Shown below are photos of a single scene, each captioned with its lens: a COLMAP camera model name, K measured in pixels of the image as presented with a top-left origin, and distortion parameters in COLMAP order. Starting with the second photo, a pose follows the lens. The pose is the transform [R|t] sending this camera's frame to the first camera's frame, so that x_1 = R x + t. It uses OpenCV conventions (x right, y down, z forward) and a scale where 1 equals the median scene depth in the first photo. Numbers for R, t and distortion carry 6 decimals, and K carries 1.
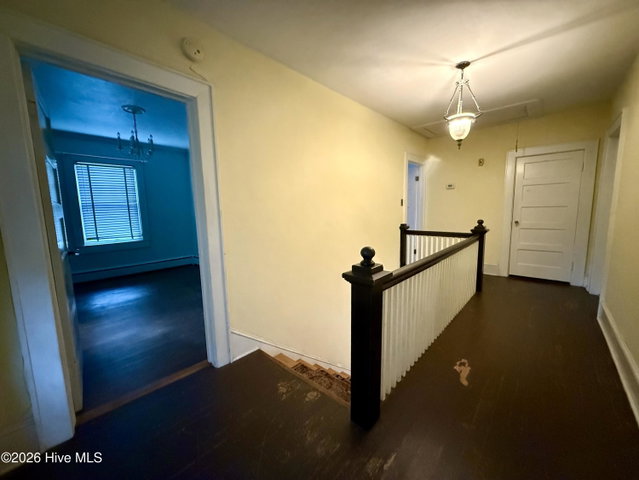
lens RADIAL K [[254.3, 0, 318.7], [0, 254.3, 239.7], [0, 0, 1]] dist [-0.000451, 0.000206]
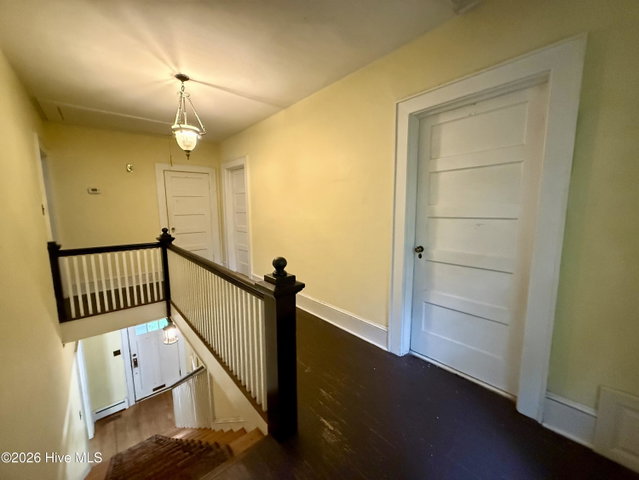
lens RADIAL K [[254.3, 0, 318.7], [0, 254.3, 239.7], [0, 0, 1]] dist [-0.000451, 0.000206]
pose [[0.121652, -0.107894, 0.986691, -0.421748], [0.132218, 0.986977, 0.091624, -0.064885], [-0.983727, 0.119312, 0.134333, 0.390879]]
